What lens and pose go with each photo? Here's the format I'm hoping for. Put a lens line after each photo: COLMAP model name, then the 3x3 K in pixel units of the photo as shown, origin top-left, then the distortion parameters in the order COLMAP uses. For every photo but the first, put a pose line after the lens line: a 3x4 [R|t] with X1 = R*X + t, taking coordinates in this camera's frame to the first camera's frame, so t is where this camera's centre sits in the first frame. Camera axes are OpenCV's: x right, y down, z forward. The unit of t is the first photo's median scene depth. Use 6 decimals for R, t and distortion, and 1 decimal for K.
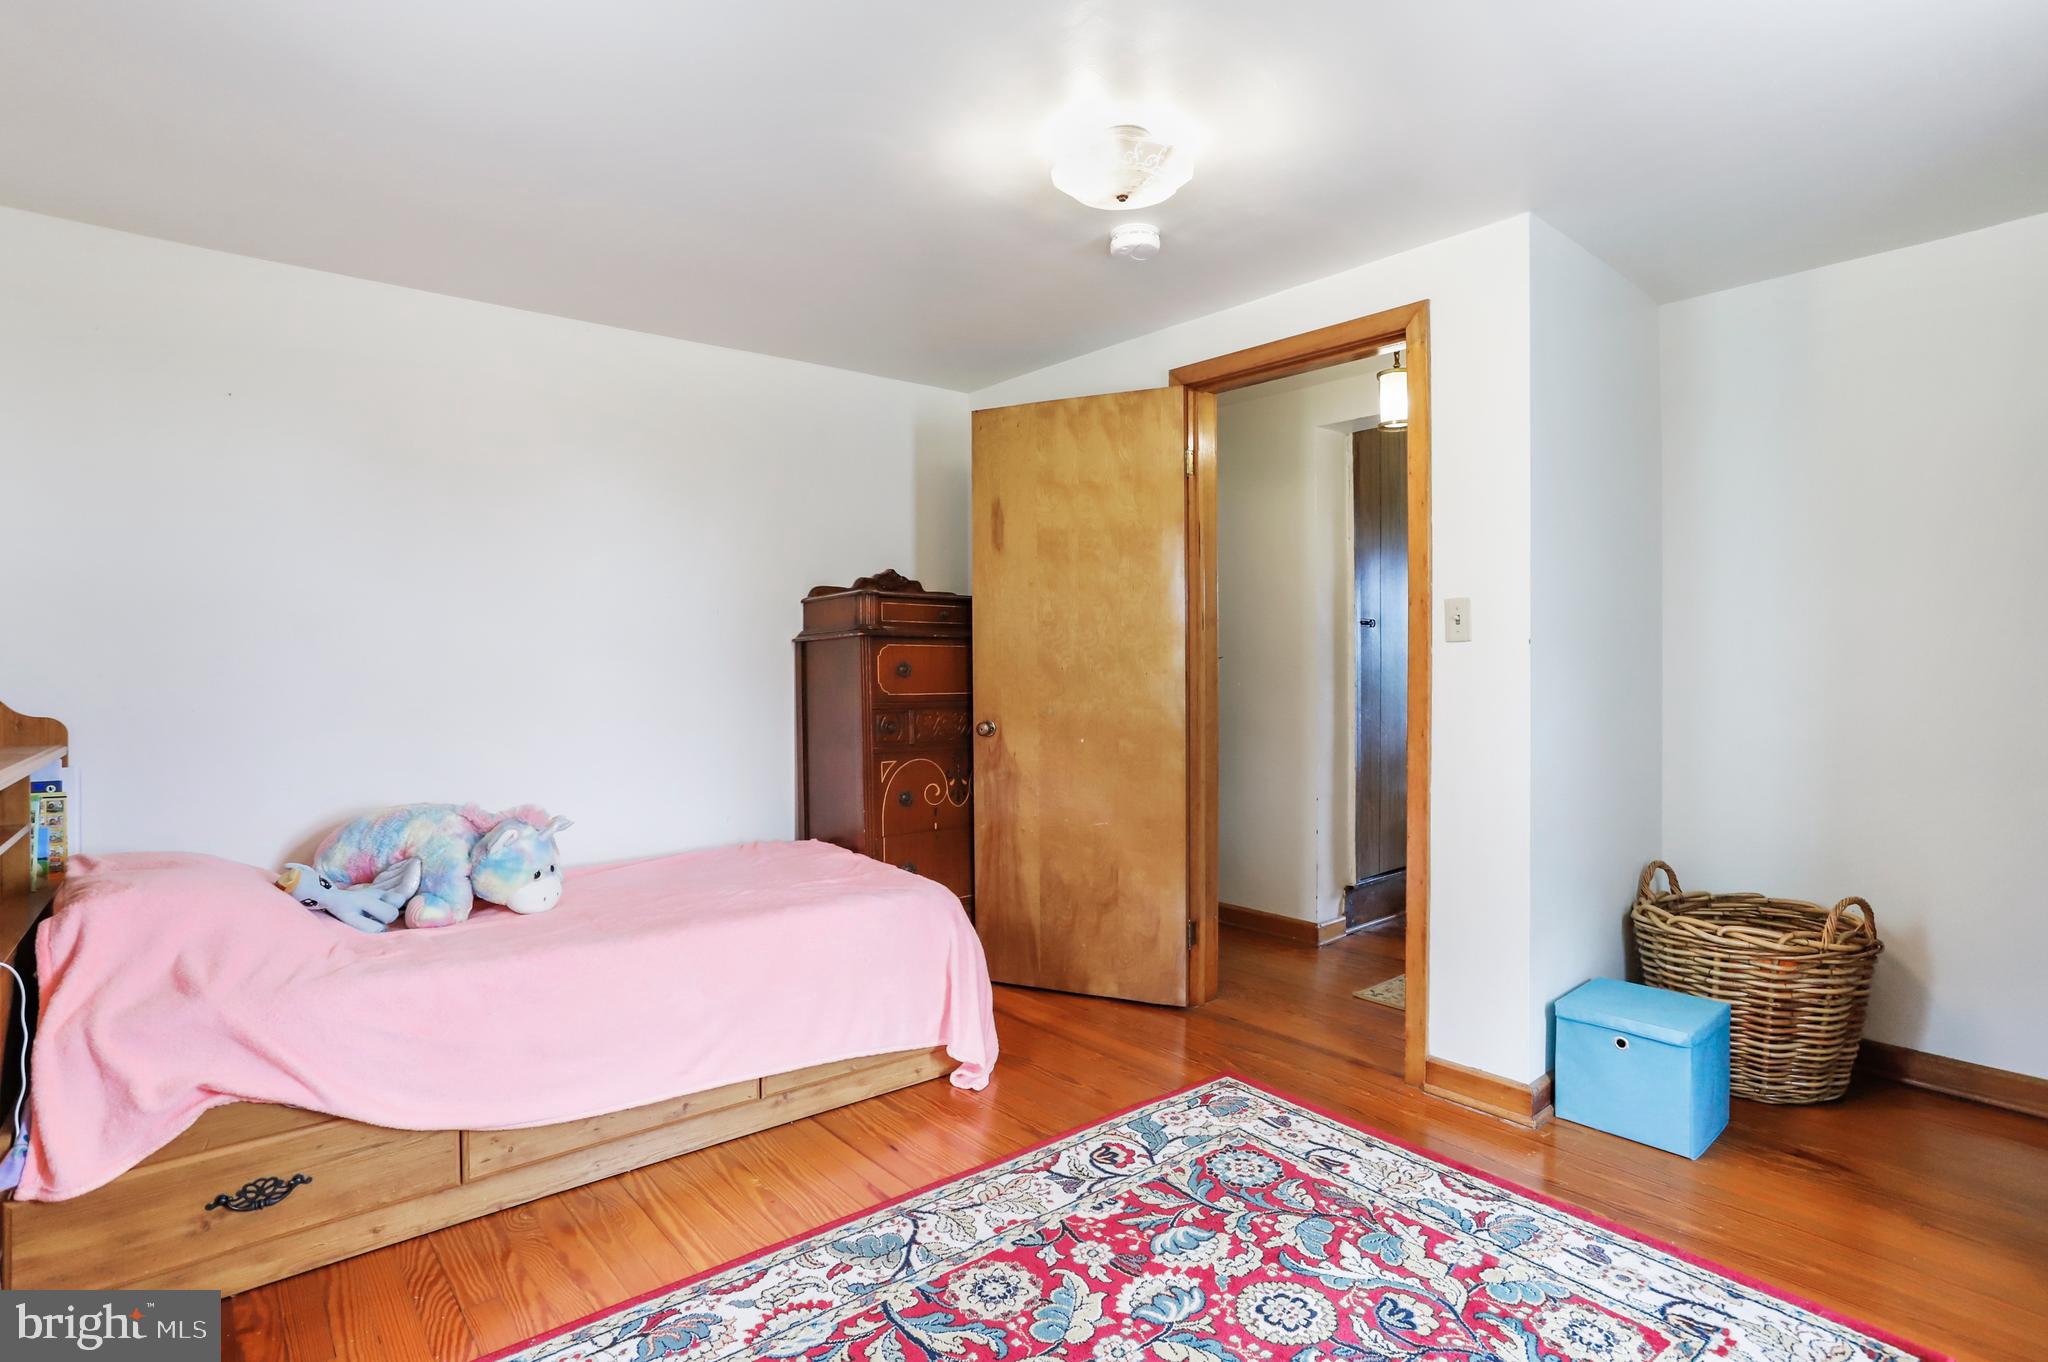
lens RADIAL K [[1009.4, 0, 1024.0], [0, 1009.4, 681.0], [0, 0, 1]] dist [-0.060794, 0.033779]
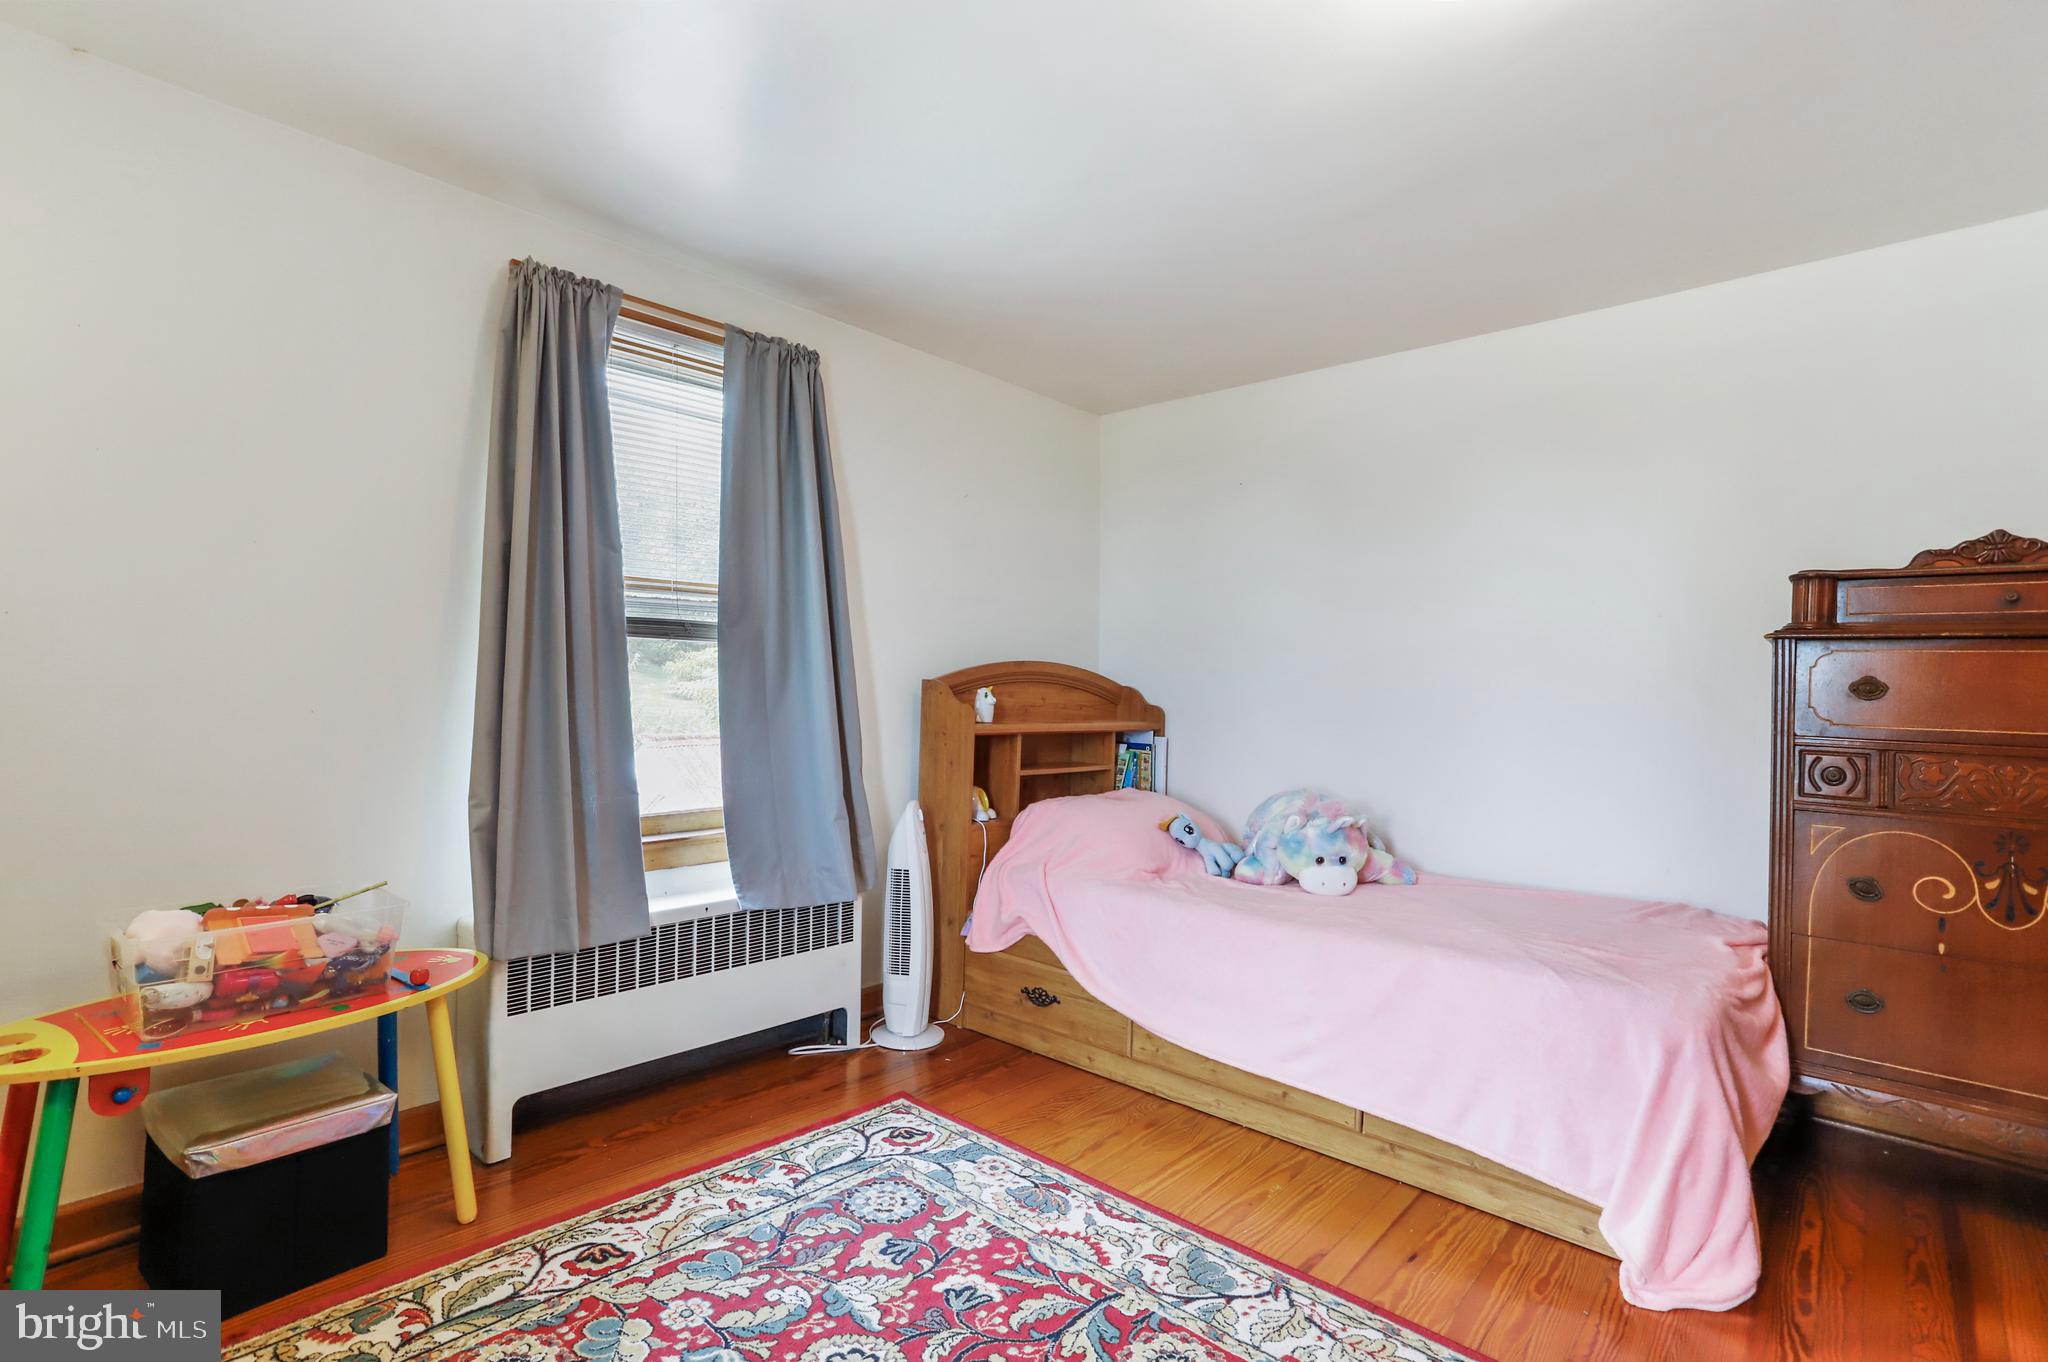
lens RADIAL K [[984.0, 0, 1024.0], [0, 984.0, 681.0], [0, 0, 1]] dist [0.000700, 0.000281]
pose [[0.145212, -0.000670, -0.989400, 0.769666], [-0.036293, 0.999323, -0.006003, 0.013404], [0.988735, 0.036780, 0.145089, 0.677729]]
